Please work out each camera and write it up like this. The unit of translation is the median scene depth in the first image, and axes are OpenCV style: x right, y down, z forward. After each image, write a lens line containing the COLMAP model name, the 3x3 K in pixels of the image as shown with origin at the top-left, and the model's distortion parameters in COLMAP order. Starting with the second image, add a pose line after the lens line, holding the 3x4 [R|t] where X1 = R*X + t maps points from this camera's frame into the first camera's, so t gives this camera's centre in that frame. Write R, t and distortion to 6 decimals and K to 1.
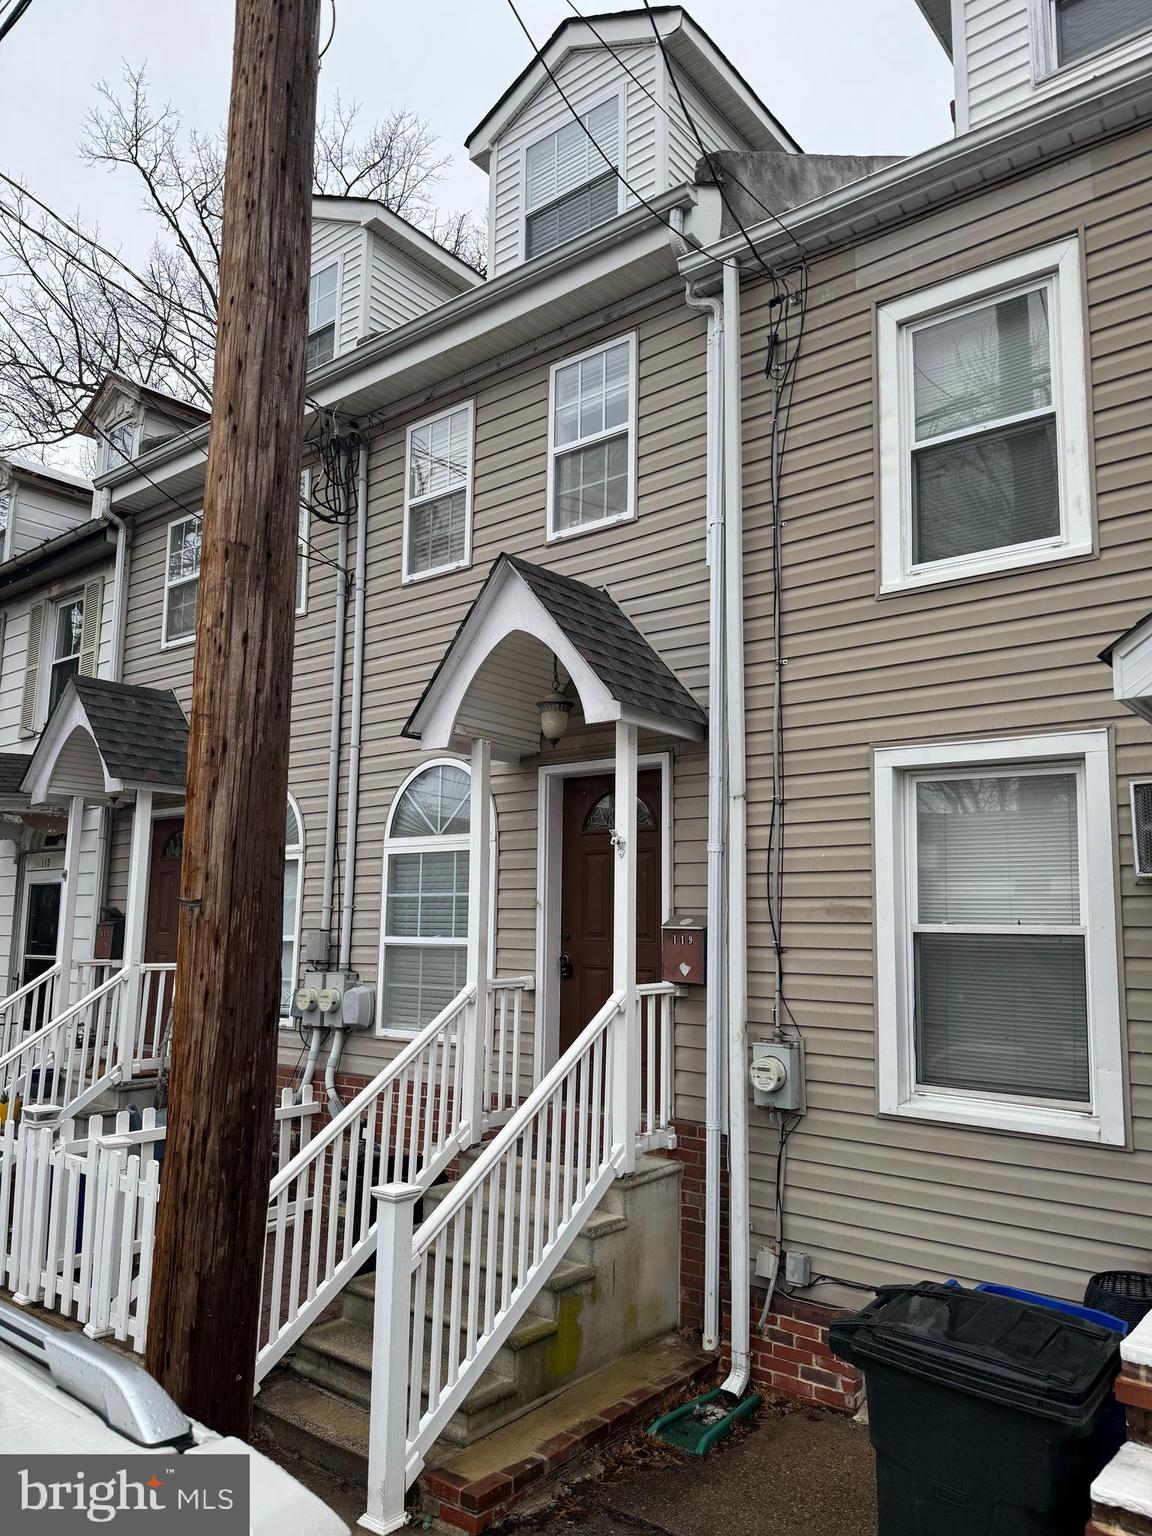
lens RADIAL K [[1093.1, 0, 578.3], [0, 1093.1, 773.5], [0, 0, 1]] dist [0.105301, -0.133479]
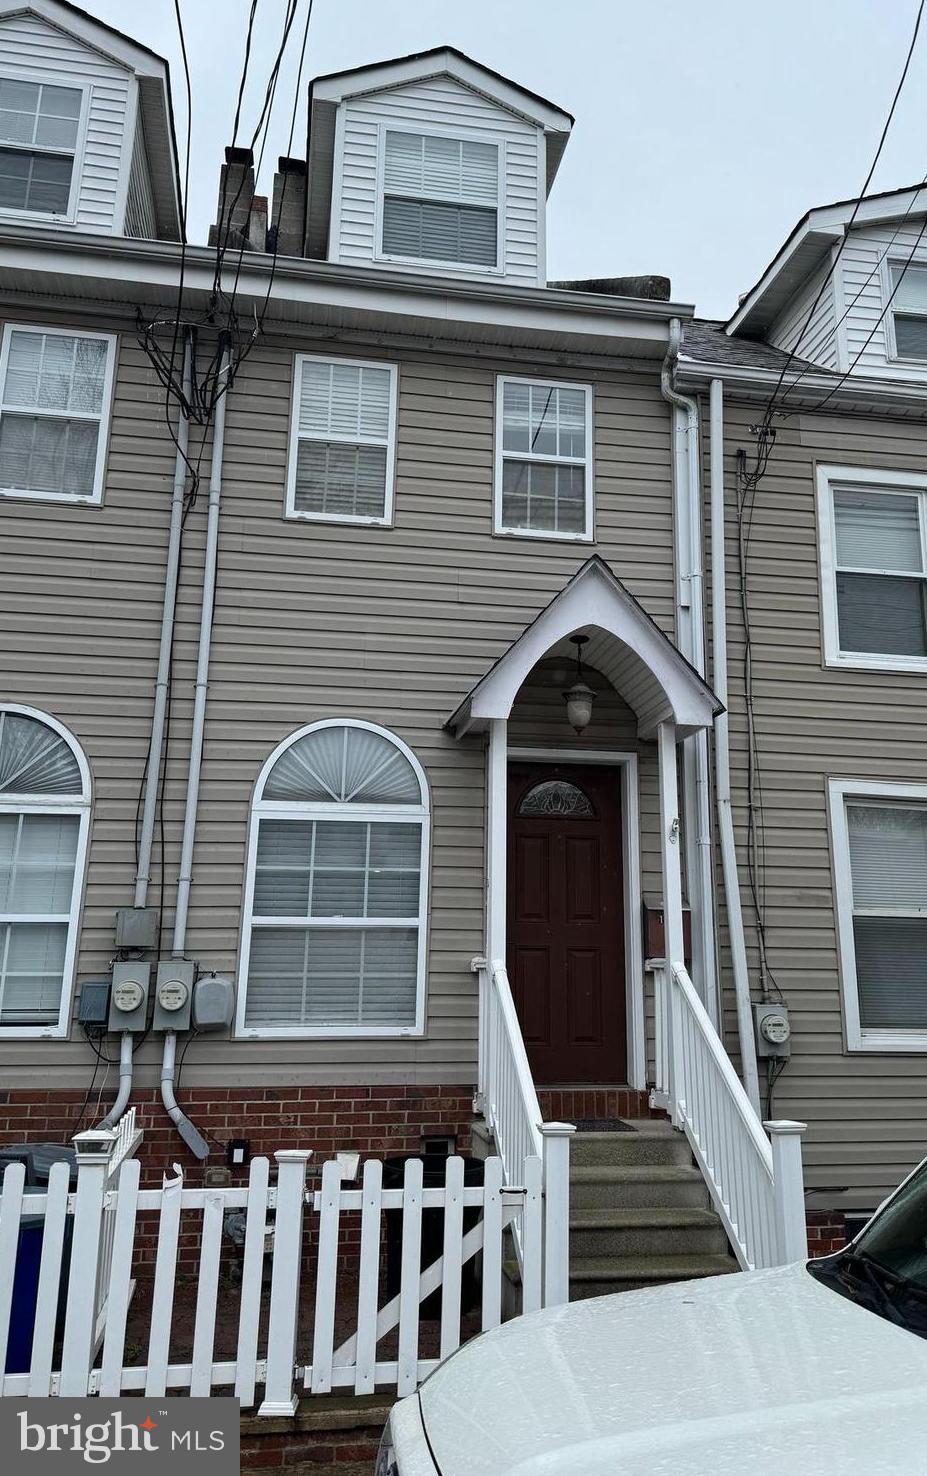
lens RADIAL K [[878.1, 0, 463.9], [0, 878.1, 753.5], [0, 0, 1]] dist [-0.003418, 0.000055]
pose [[0.666488, 0.148265, 0.730623, -0.607611], [-0.110325, 0.988849, -0.100027, 0.077992], [-0.737307, -0.013939, 0.675414, 0.451596]]
